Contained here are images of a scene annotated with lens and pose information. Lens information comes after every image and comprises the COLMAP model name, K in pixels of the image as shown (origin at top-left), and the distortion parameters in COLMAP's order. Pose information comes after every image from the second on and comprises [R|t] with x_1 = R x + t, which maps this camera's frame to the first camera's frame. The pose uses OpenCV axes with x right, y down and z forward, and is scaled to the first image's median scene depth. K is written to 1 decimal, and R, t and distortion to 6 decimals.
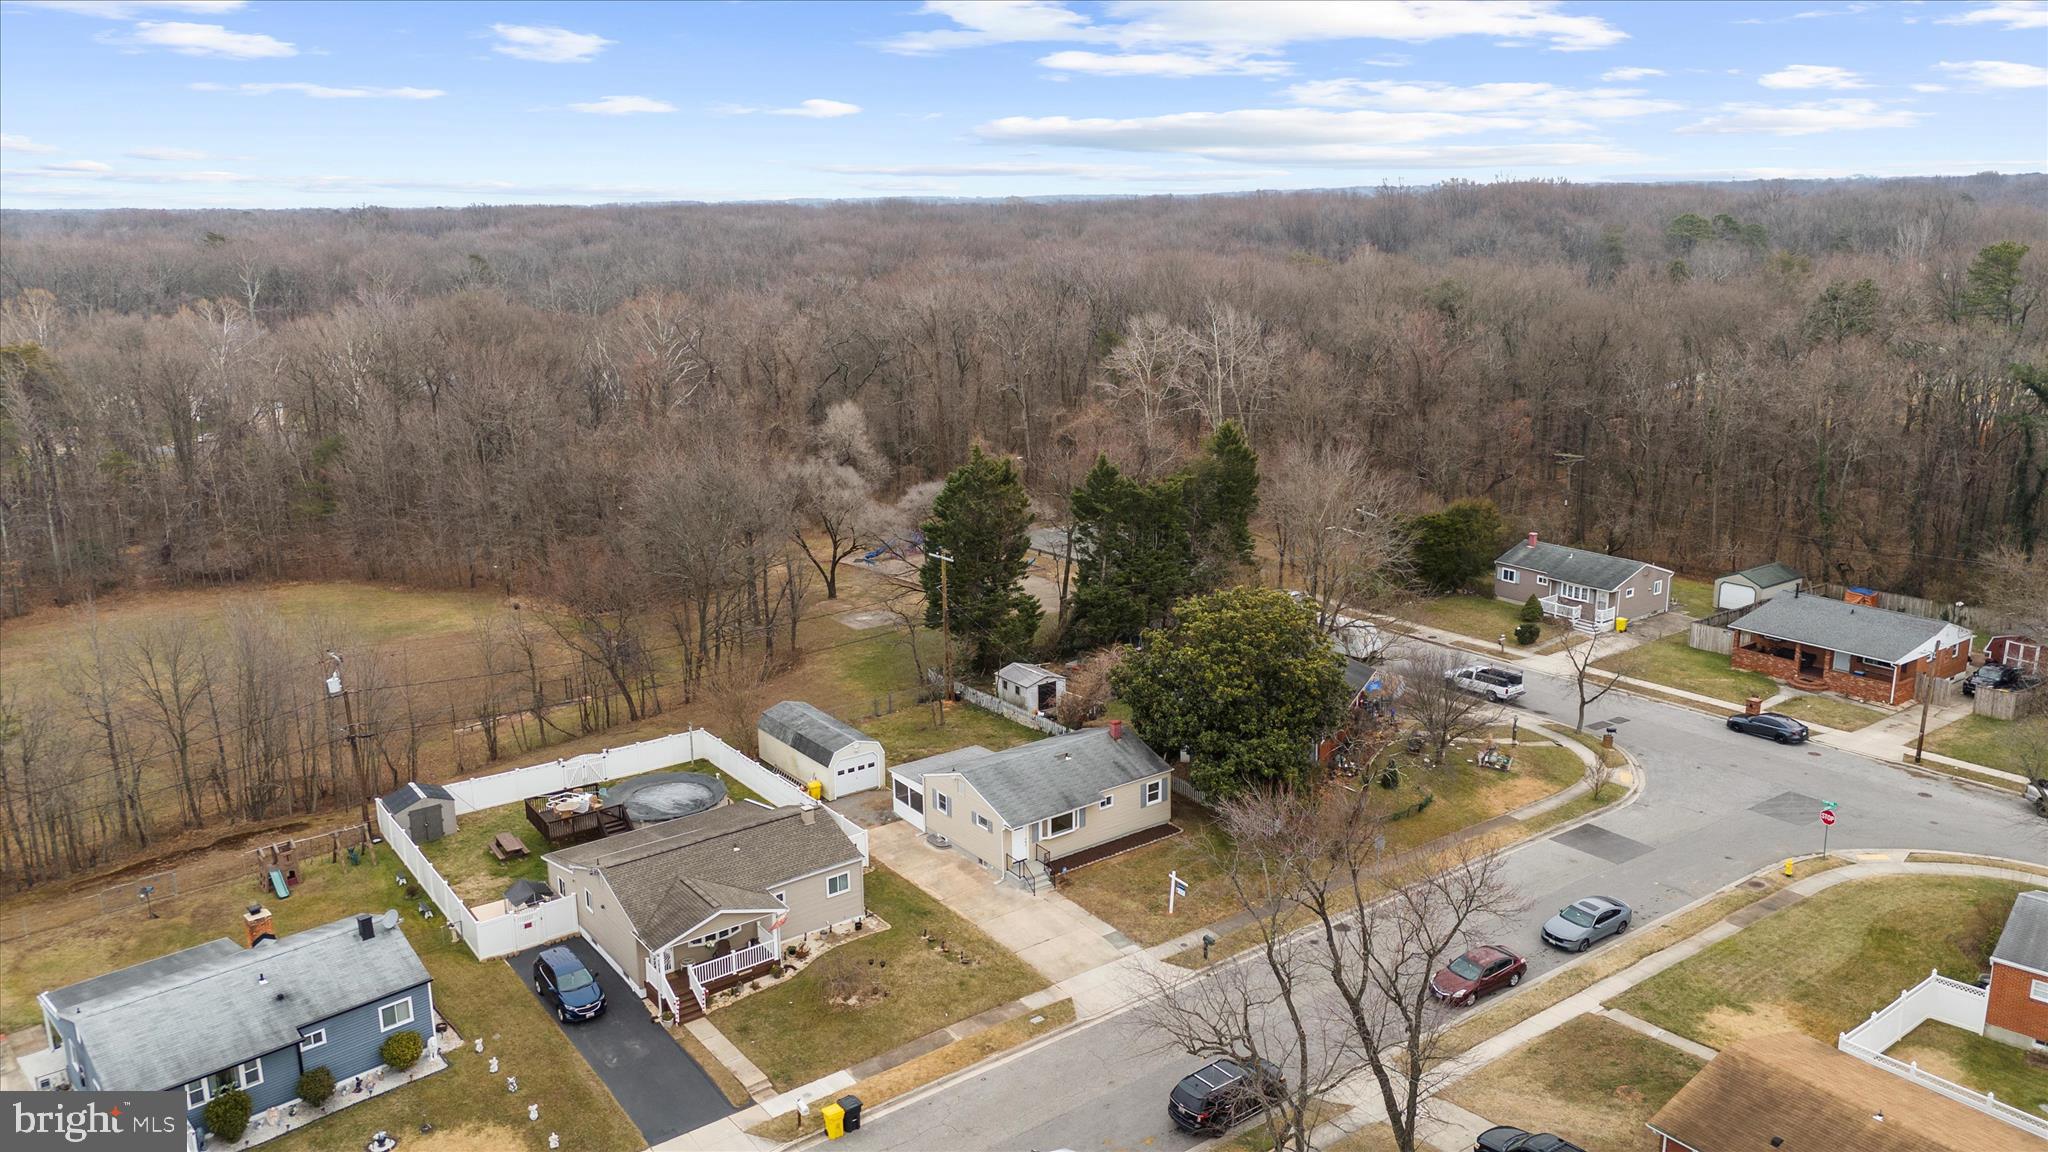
lens RADIAL K [[1491.2, 0, 1024.0], [0, 1491.2, 576.0], [0, 0, 1]] dist [0.083970, -0.073818]
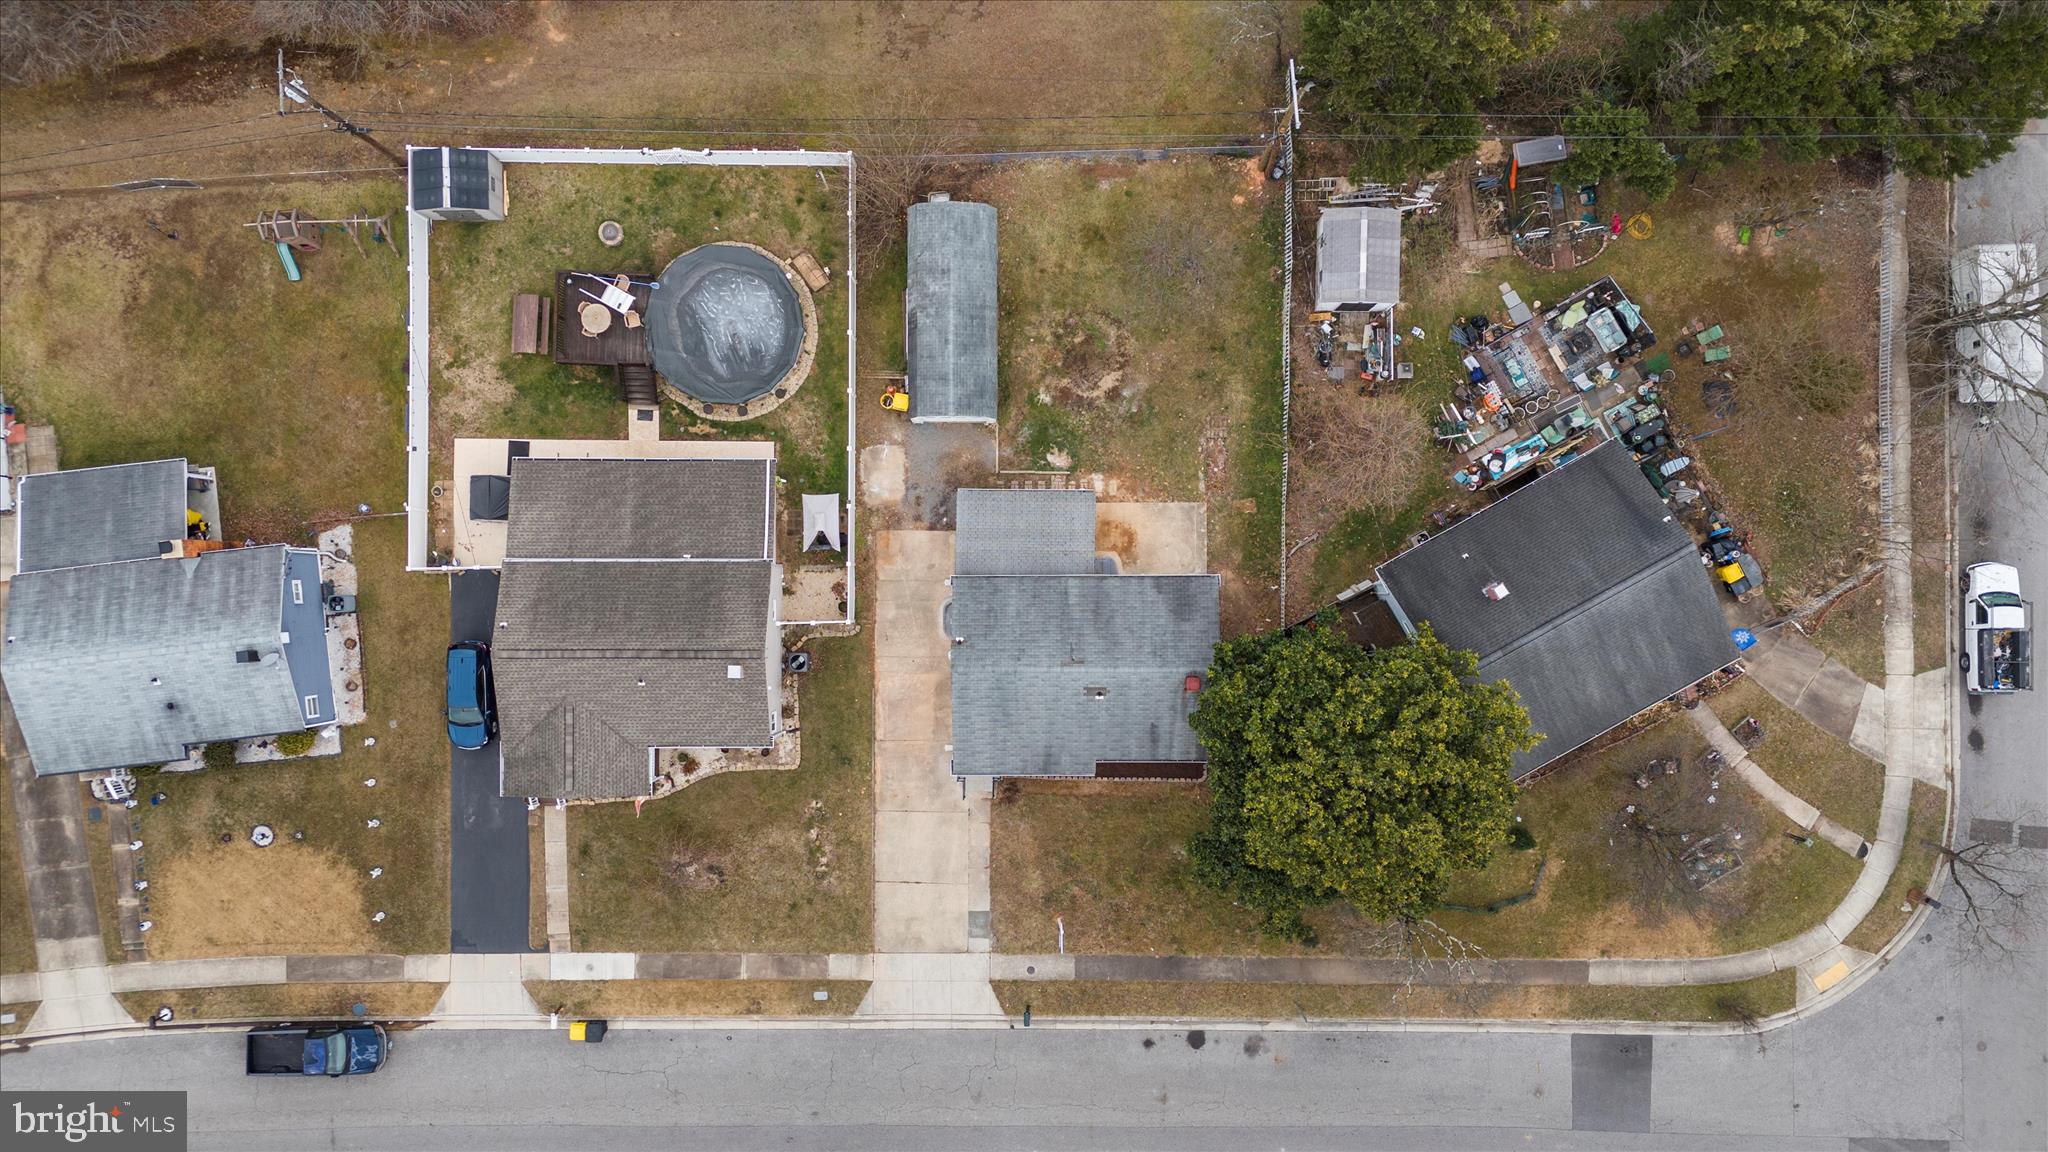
lens RADIAL K [[1491.2, 0, 1024.0], [0, 1491.2, 576.0], [0, 0, 1]] dist [0.083970, -0.073818]
pose [[0.808161, 0.588953, 0.003254, -0.043678], [-0.146482, 0.195645, 0.969673, -0.665626], [0.570455, -0.784129, 0.244384, 0.876932]]
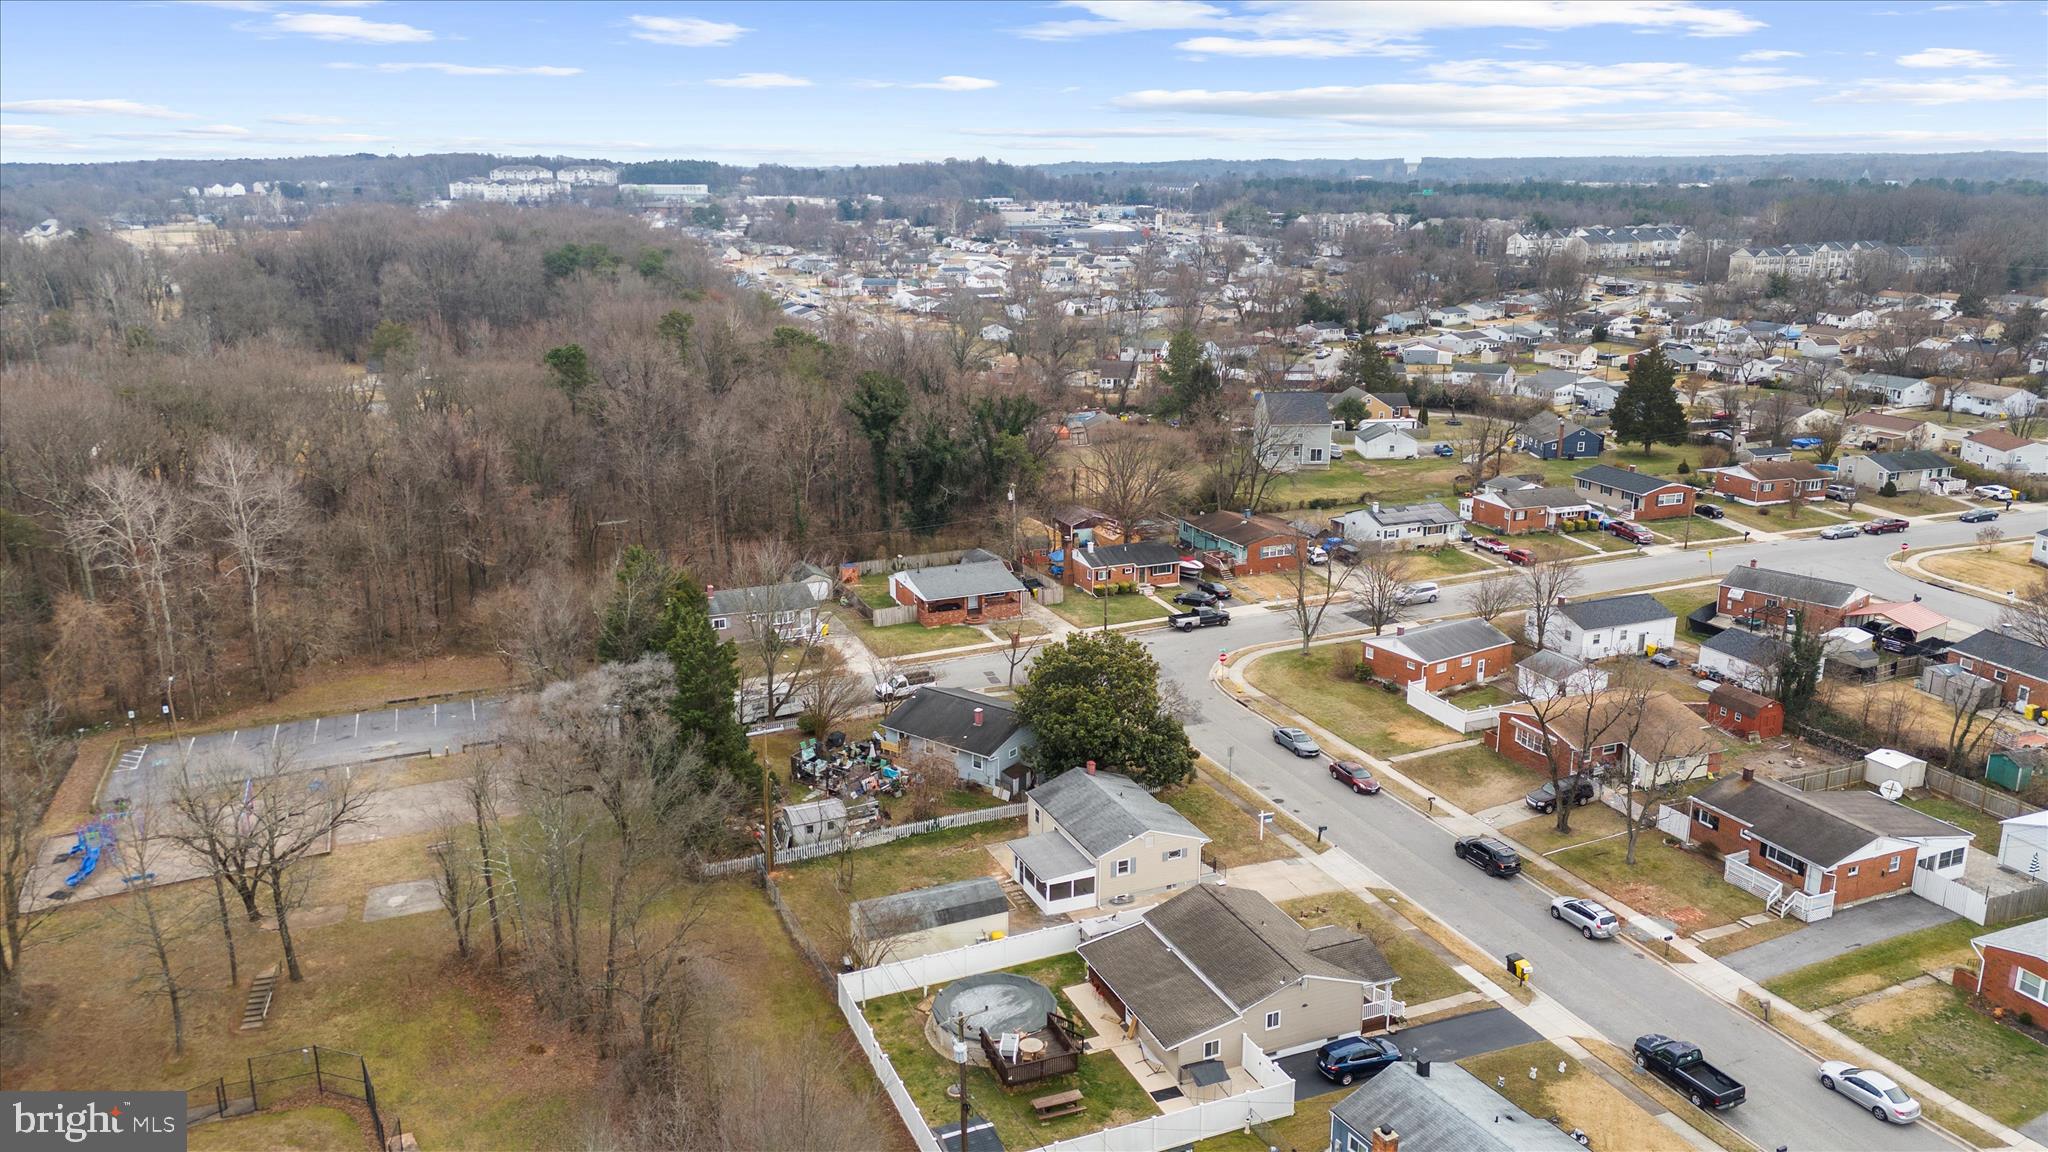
lens RADIAL K [[1491.2, 0, 1024.0], [0, 1491.2, 576.0], [0, 0, 1]] dist [0.083970, -0.073818]
pose [[0.227137, -0.243421, 0.942950, -1.204770], [0.238327, 0.952710, 0.188532, -0.333788], [-0.944250, 0.181908, 0.274410, 0.726817]]
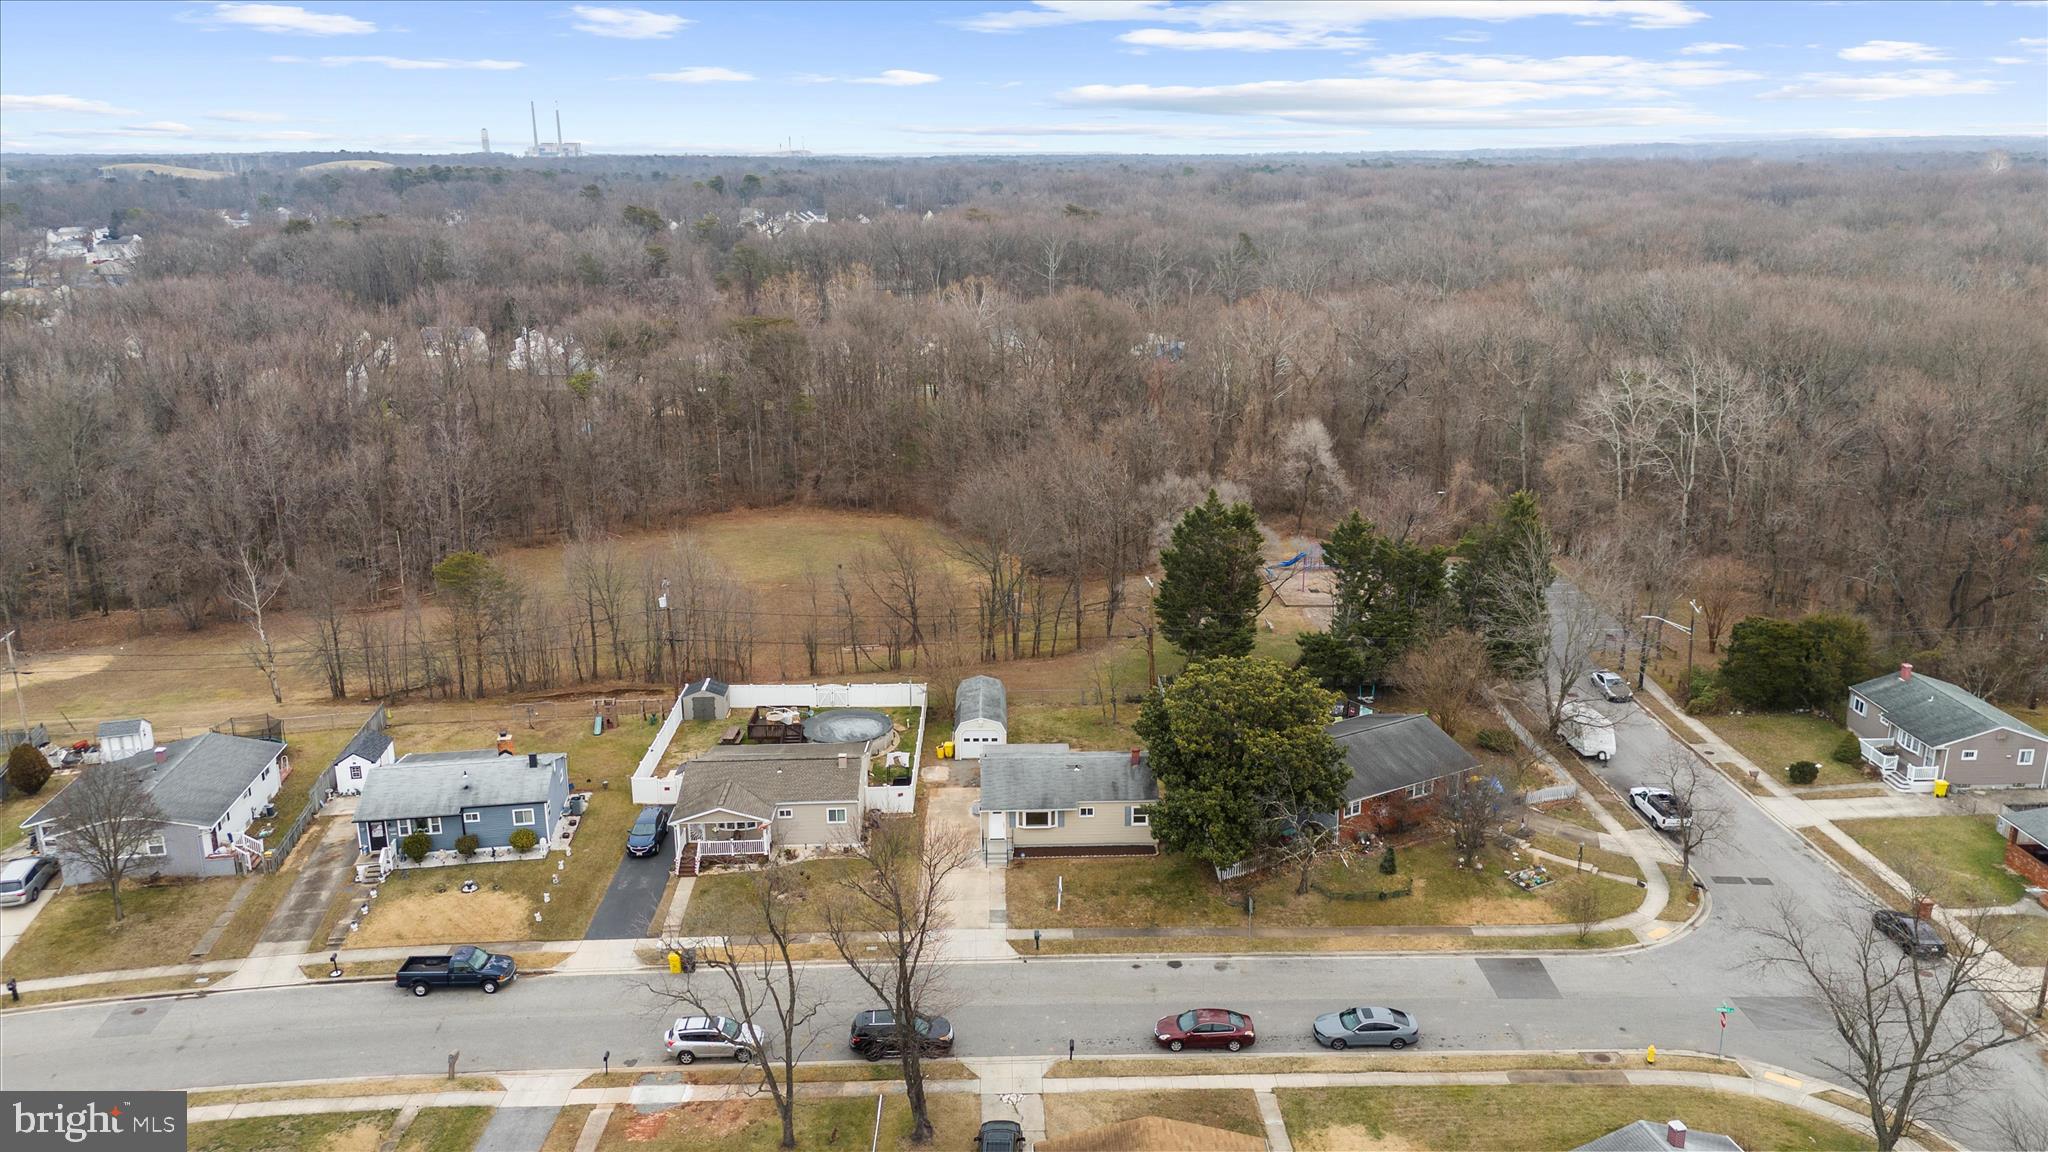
lens RADIAL K [[1491.2, 0, 1024.0], [0, 1491.2, 576.0], [0, 0, 1]] dist [0.083970, -0.073818]
pose [[0.822135, 0.164299, -0.545069, 0.649381], [-0.144663, 0.986314, 0.079105, -0.124243], [0.550606, 0.013816, 0.834651, -0.022894]]
